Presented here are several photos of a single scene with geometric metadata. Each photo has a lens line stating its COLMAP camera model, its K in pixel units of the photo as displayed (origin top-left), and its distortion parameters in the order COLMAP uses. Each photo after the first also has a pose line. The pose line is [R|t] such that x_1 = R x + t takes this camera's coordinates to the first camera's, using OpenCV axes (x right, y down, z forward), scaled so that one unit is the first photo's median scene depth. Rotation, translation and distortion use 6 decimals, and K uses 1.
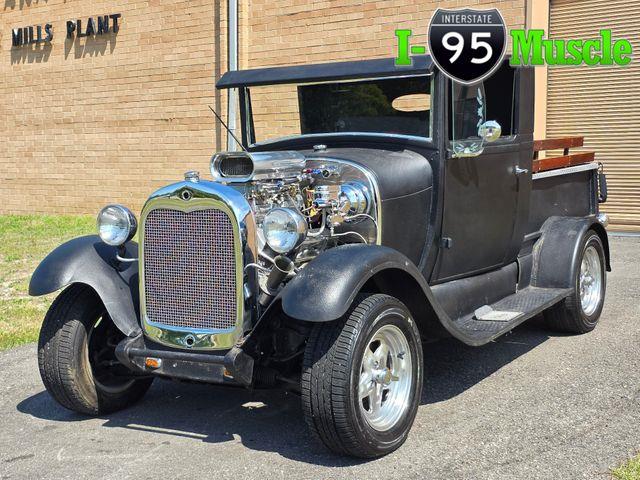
lens RADIAL K [[1143.3, 0, 273.8], [0, 1143.3, 297.5], [0, 0, 1]] dist [0.143515, -0.079530]
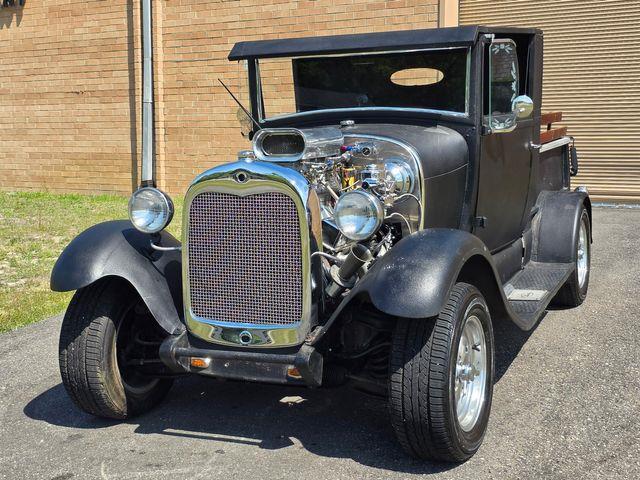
lens RADIAL K [[1062.0, 0, 319.5], [0, 1062.0, 260.6], [0, 0, 1]] dist [0.120726, -0.242547]
pose [[0.987139, -0.022472, 0.158275, -0.134006], [0.022182, 0.999747, 0.003595, -0.022713], [-0.158316, -0.000038, 0.987389, 0.146994]]
